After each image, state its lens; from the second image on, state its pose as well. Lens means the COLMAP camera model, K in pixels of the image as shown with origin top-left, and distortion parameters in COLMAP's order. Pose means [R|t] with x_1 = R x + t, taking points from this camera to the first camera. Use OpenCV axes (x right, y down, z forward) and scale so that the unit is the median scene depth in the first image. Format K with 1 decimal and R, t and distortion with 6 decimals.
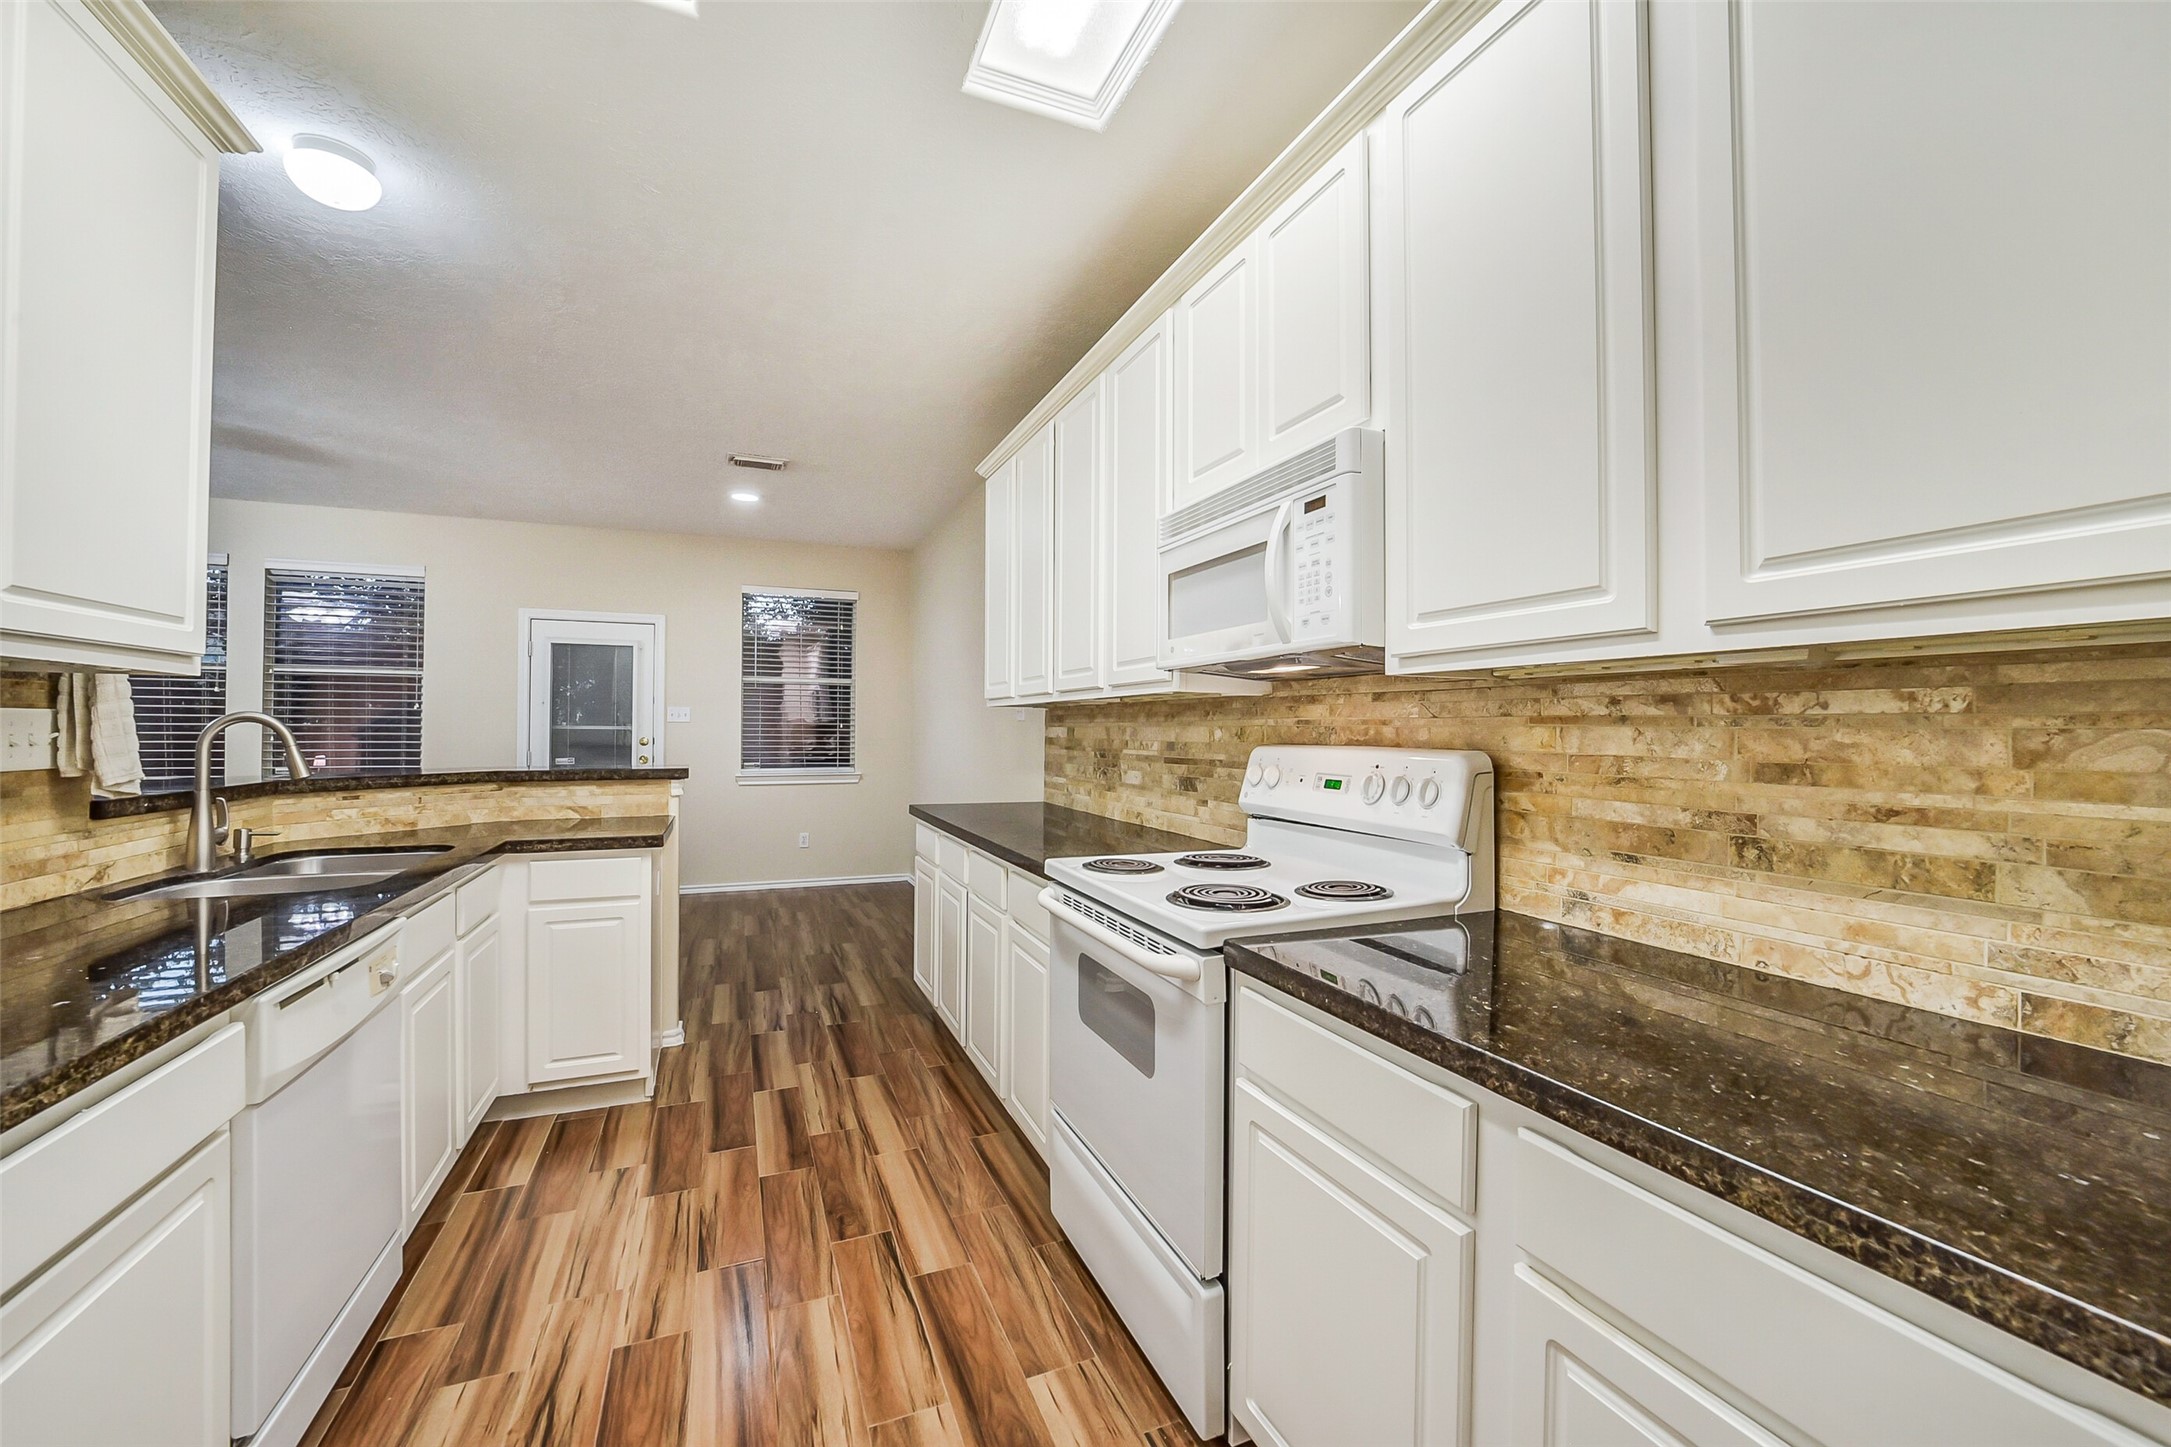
lens RADIAL K [[853.8, 0, 1094.7], [0, 853.8, 722.3], [0, 0, 1]] dist [-0.041321, 0.011206]
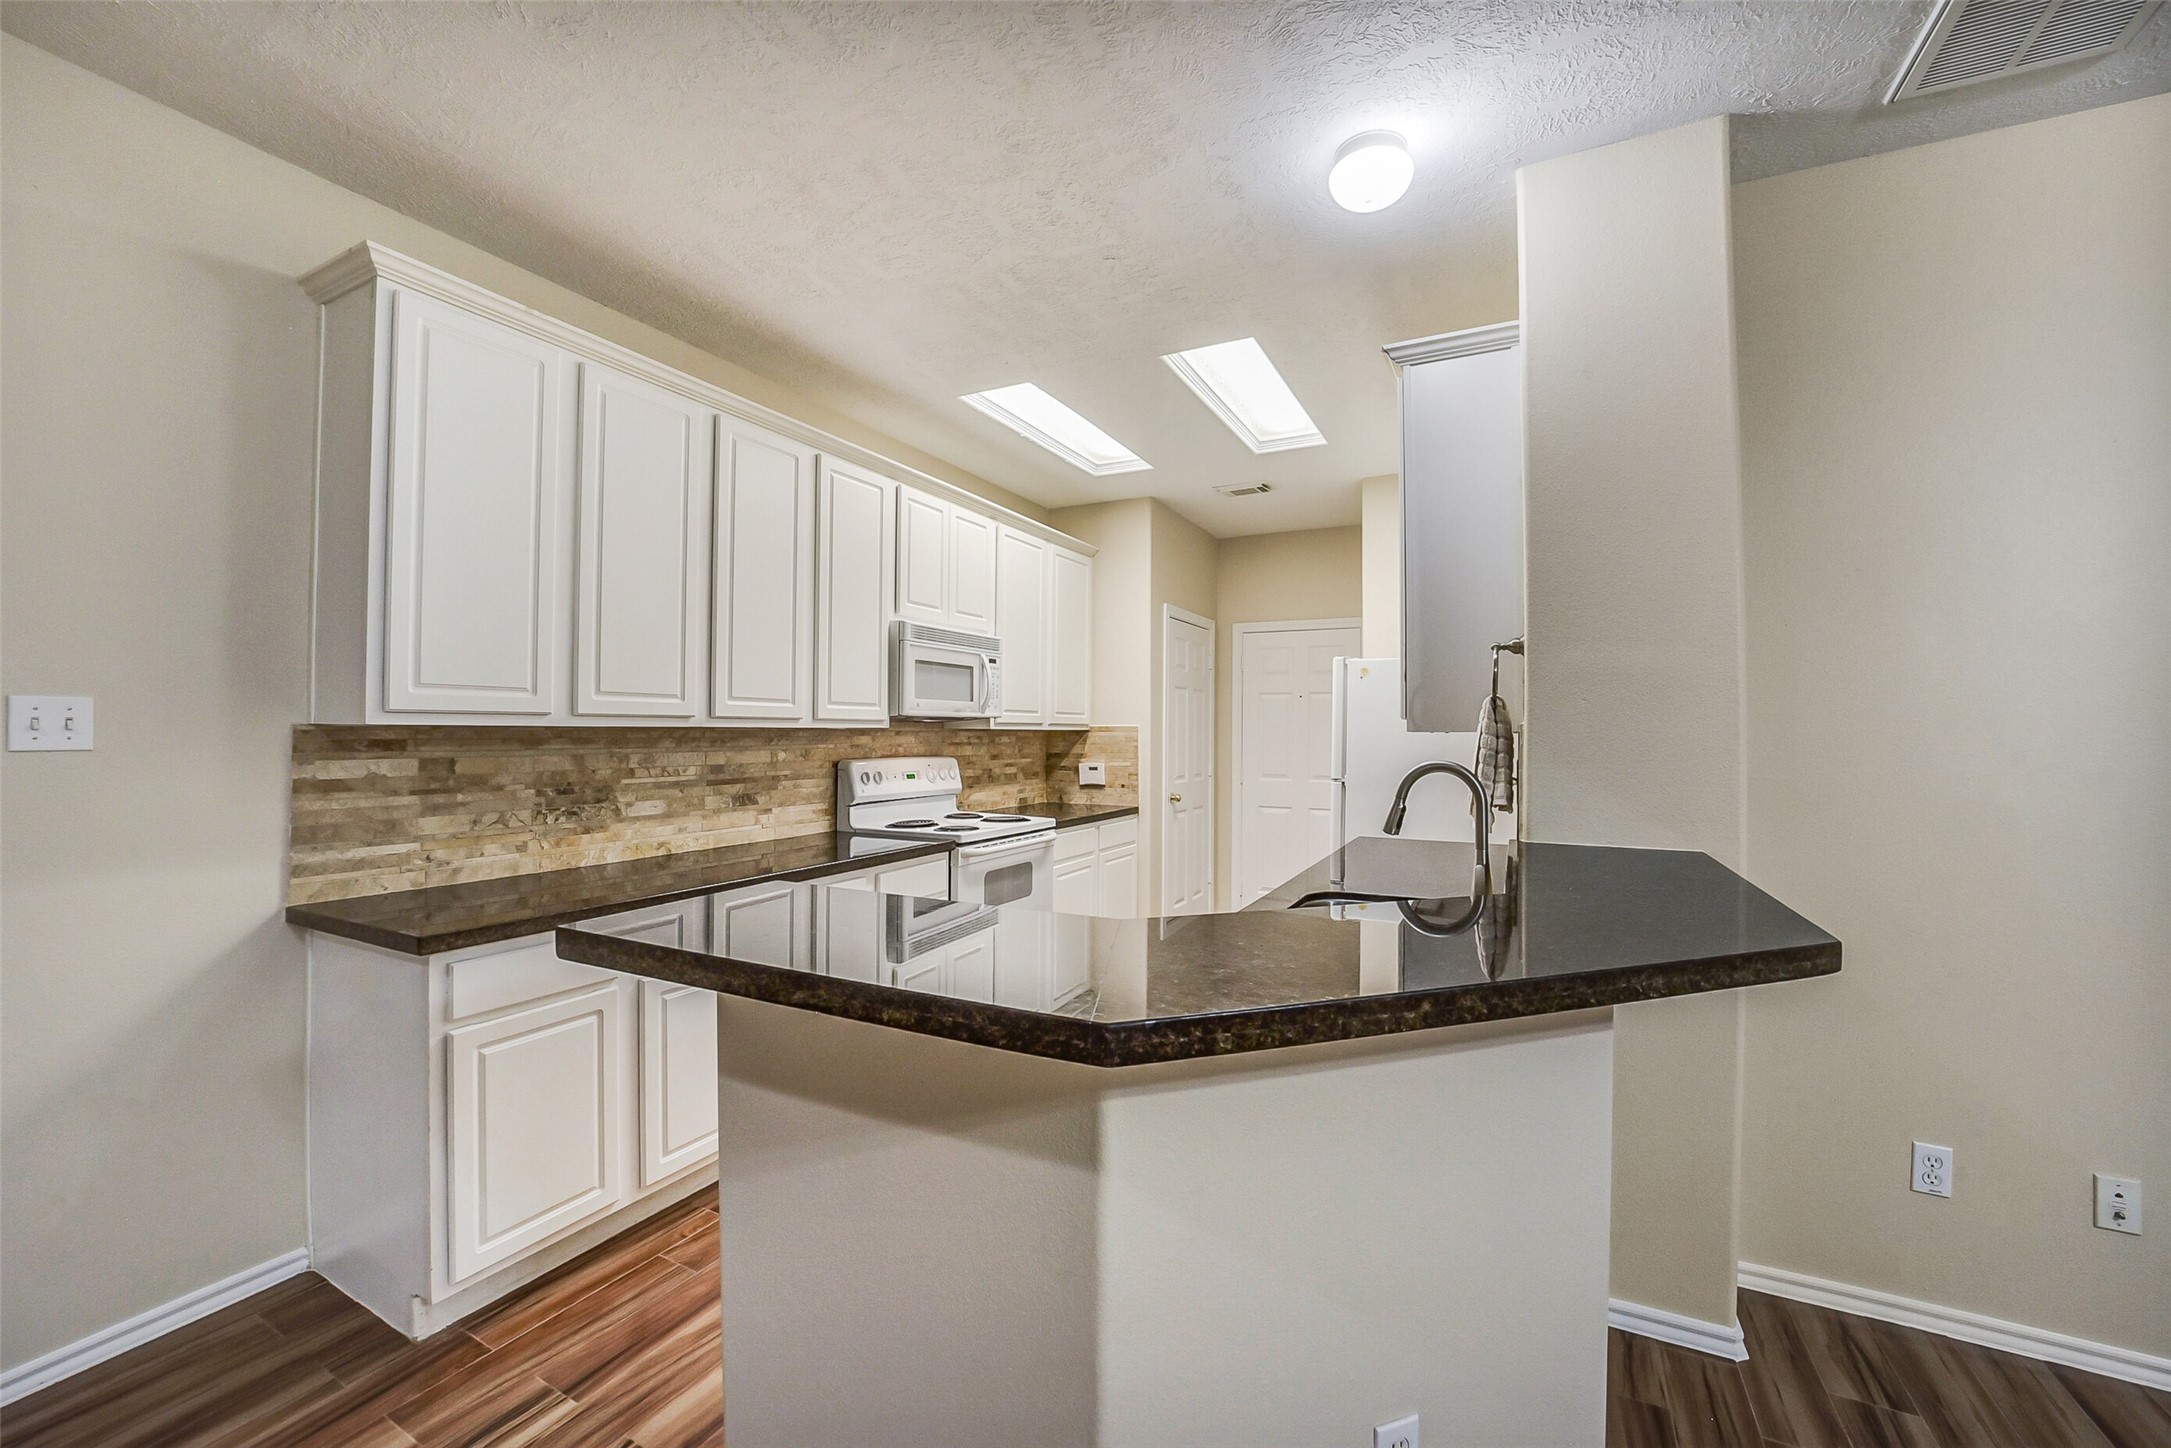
lens RADIAL K [[853.8, 0, 1094.7], [0, 853.8, 722.8], [0, 0, 1]] dist [-0.041321, 0.011206]
pose [[-0.638547, -0.001761, 0.769580, -1.380785], [-0.014600, 0.999845, -0.009826, -0.036435], [-0.769444, -0.017510, -0.638474, 1.735811]]
